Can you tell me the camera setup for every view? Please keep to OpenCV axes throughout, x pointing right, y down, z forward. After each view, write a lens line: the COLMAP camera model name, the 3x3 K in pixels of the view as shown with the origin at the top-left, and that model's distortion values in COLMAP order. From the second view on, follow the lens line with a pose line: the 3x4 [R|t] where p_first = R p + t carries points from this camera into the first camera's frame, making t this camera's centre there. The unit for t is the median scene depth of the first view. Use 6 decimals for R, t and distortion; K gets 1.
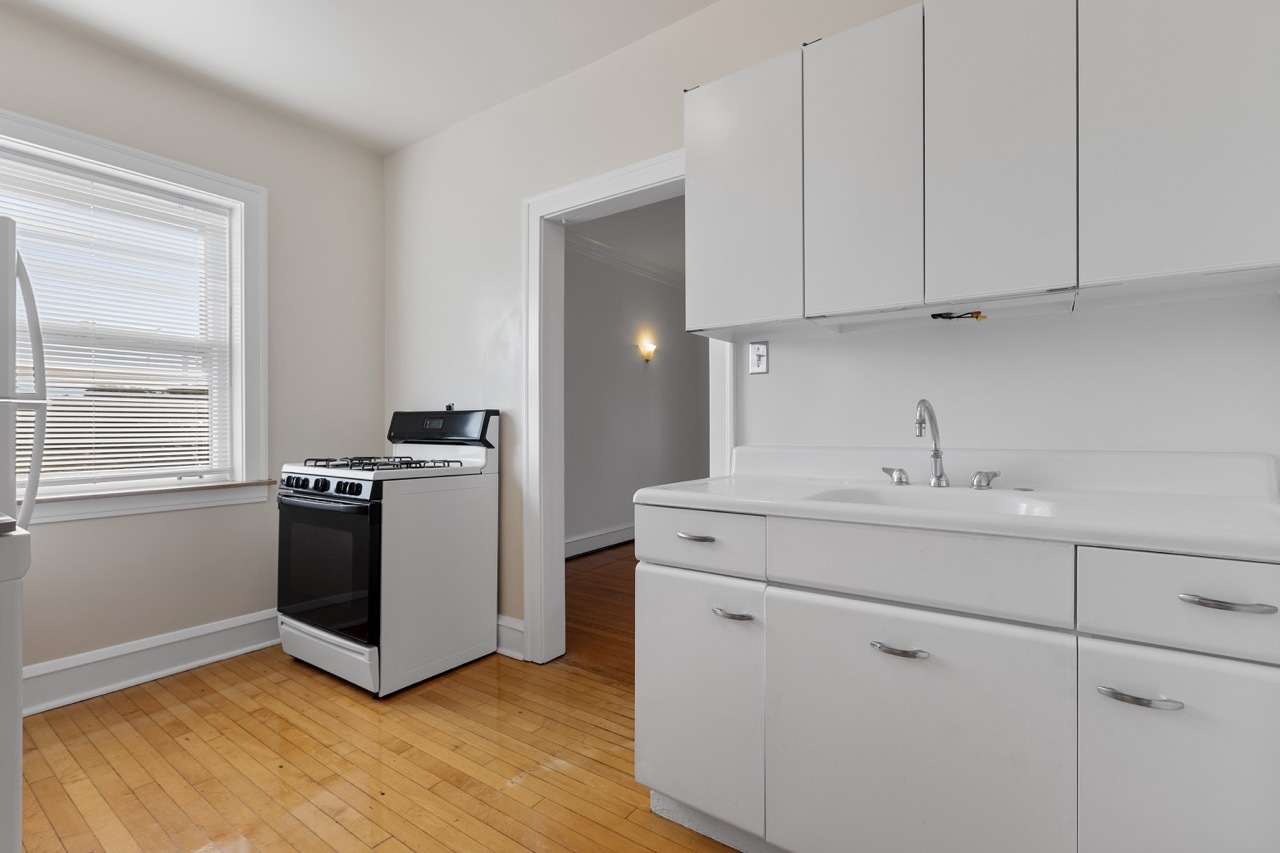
lens RADIAL K [[580.2, 0, 646.8], [0, 580.2, 427.0], [0, 0, 1]] dist [-0.003374, -0.000803]
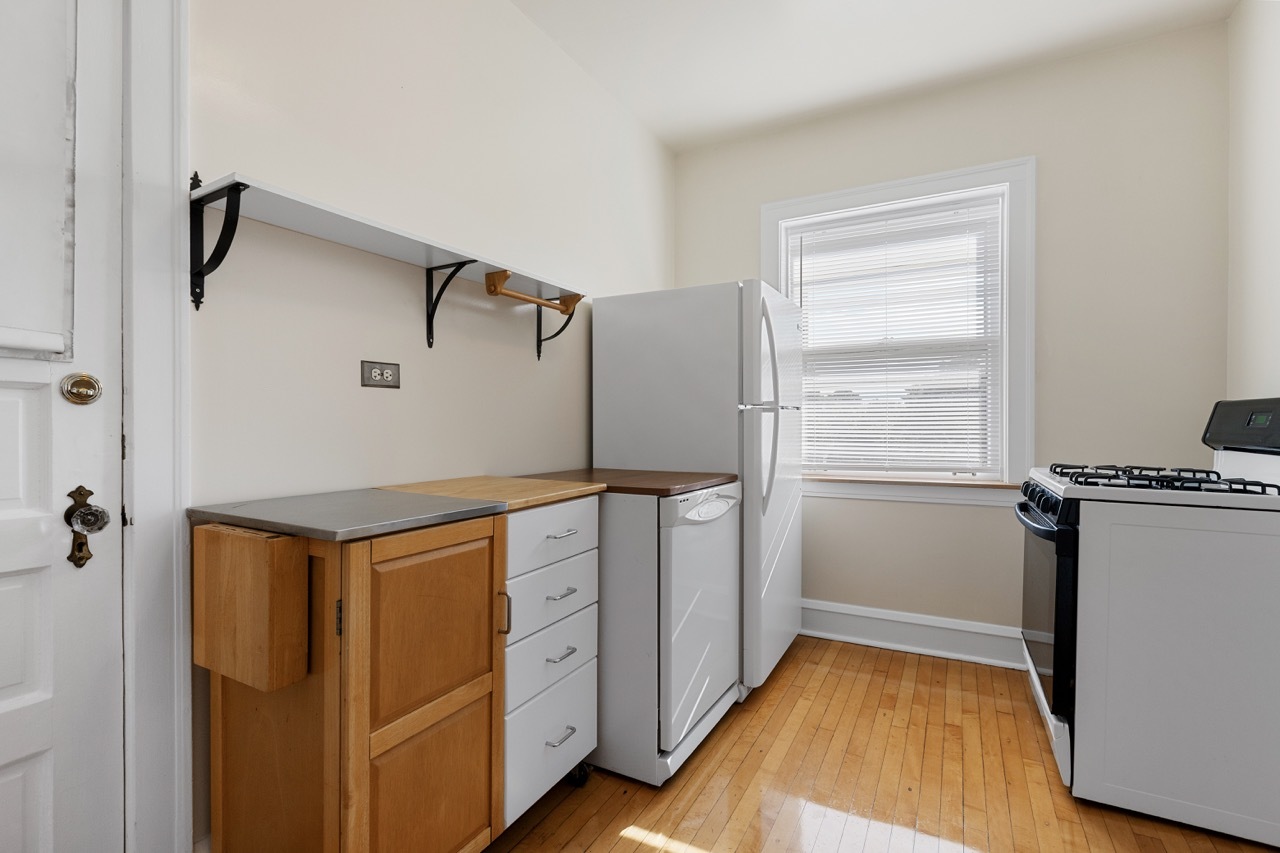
lens RADIAL K [[580.2, 0, 644.1], [0, 580.2, 426.9], [0, 0, 1]] dist [-0.003374, -0.000803]
pose [[0.113365, 0.005918, -0.993536, 0.194669], [0.000498, 0.999982, 0.006013, -0.002713], [0.993553, -0.001176, 0.113360, 0.373999]]
